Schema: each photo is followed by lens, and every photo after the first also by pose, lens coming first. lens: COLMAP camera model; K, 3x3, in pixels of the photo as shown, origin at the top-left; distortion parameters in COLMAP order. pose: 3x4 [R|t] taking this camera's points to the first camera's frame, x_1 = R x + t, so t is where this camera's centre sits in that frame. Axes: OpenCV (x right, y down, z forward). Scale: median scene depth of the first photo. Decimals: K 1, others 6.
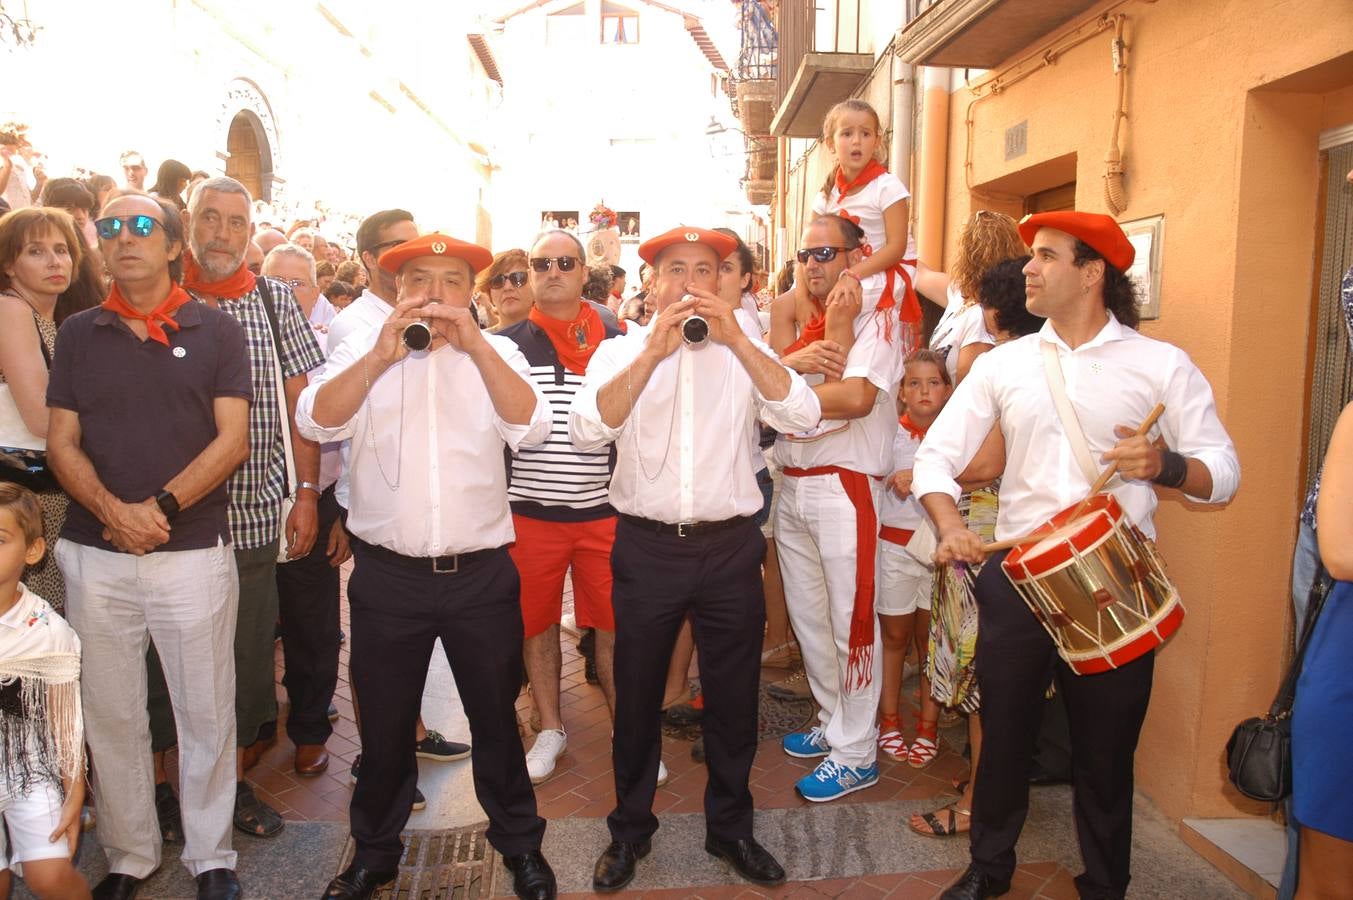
lens RADIAL K [[1072.8, 0, 658.3], [0, 1072.8, 473.4], [0, 0, 1]] dist [-0.172355, 0.169844]
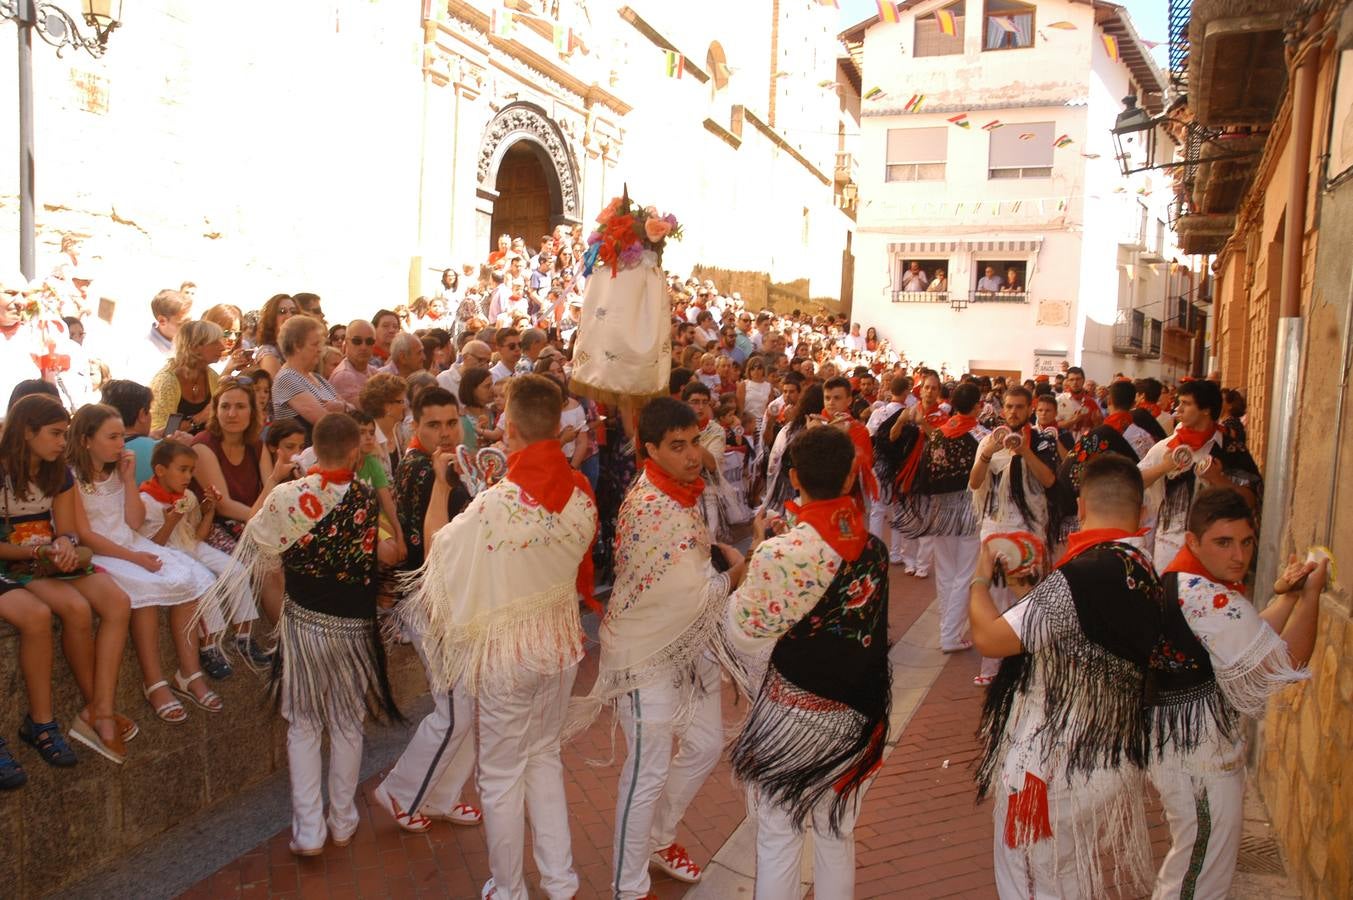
lens RADIAL K [[1072.8, 0, 658.3], [0, 1072.8, 473.4], [0, 0, 1]] dist [-0.172355, 0.169844]
pose [[0.934175, 0.053655, -0.352759, 0.012568], [-0.068009, 0.997280, -0.028413, -0.065112], [0.350275, 0.050533, 0.935283, 0.247780]]
